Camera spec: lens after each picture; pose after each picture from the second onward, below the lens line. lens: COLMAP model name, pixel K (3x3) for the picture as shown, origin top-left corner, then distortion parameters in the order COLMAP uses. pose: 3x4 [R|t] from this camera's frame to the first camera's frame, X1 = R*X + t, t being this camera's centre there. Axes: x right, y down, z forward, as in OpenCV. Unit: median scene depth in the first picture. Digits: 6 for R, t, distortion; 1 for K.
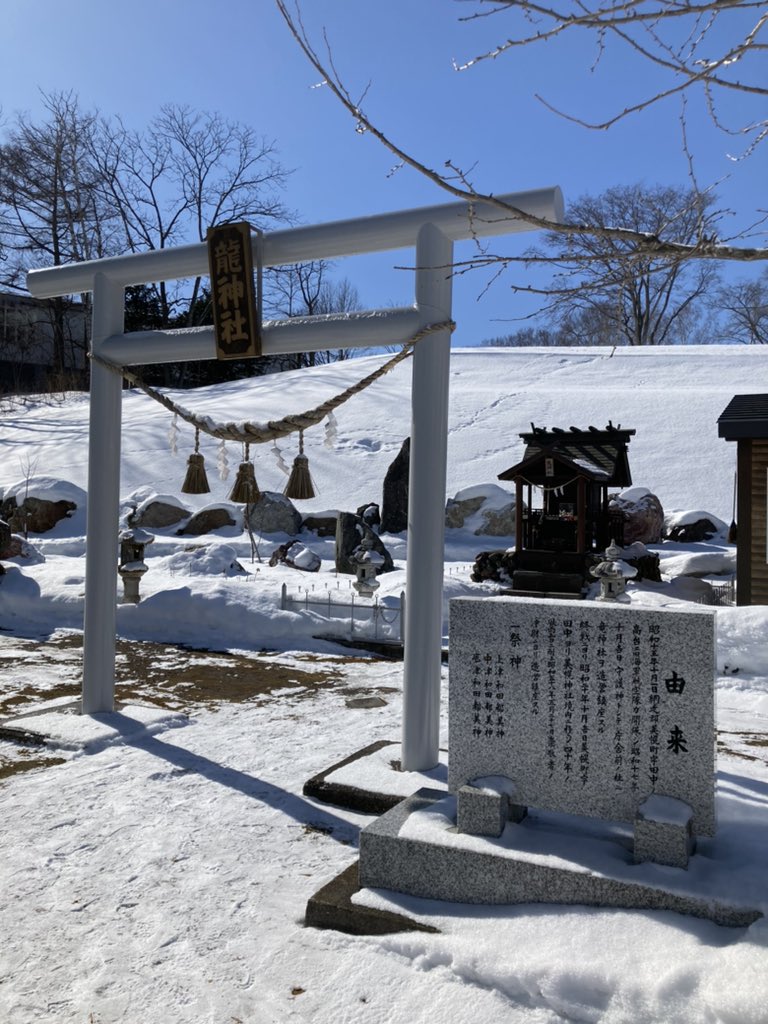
lens RADIAL K [[867.9, 0, 384.0], [0, 867.9, 512.0], [0, 0, 1]] dist [0.005539, 0.005720]
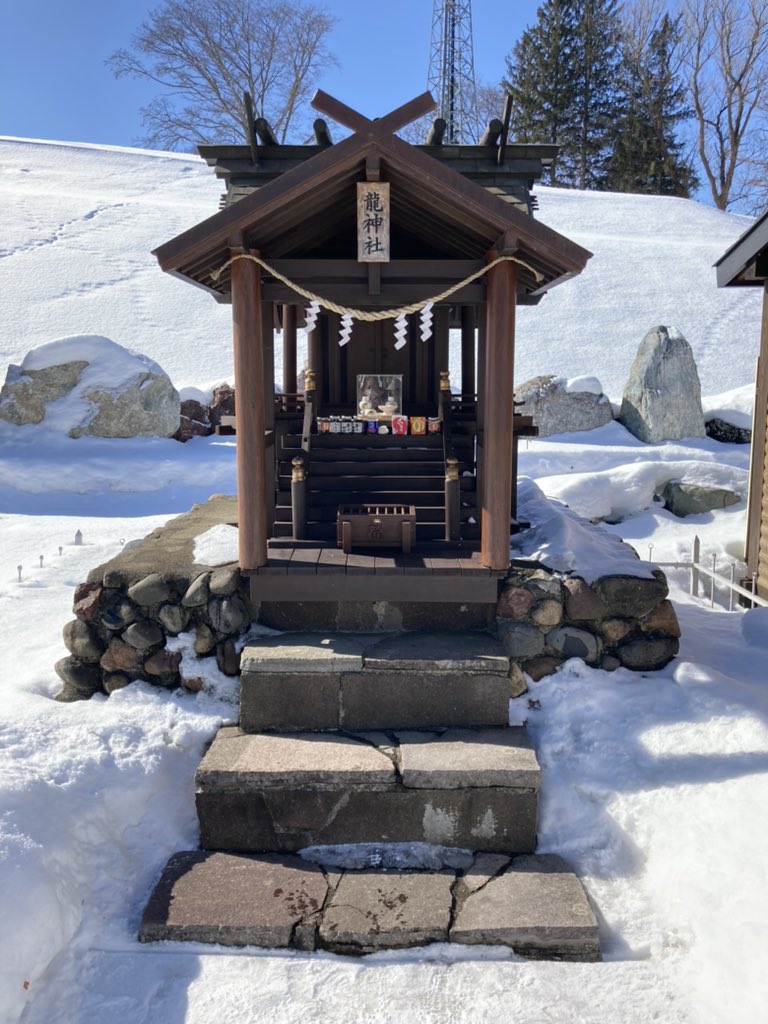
lens RADIAL K [[867.9, 0, 384.0], [0, 867.9, 512.0], [0, 0, 1]] dist [0.005539, 0.005720]
pose [[0.901633, -0.074371, 0.426059, 0.050326], [0.010447, 0.988562, 0.150451, -0.005067], [-0.432375, -0.131201, 0.892098, 0.458847]]
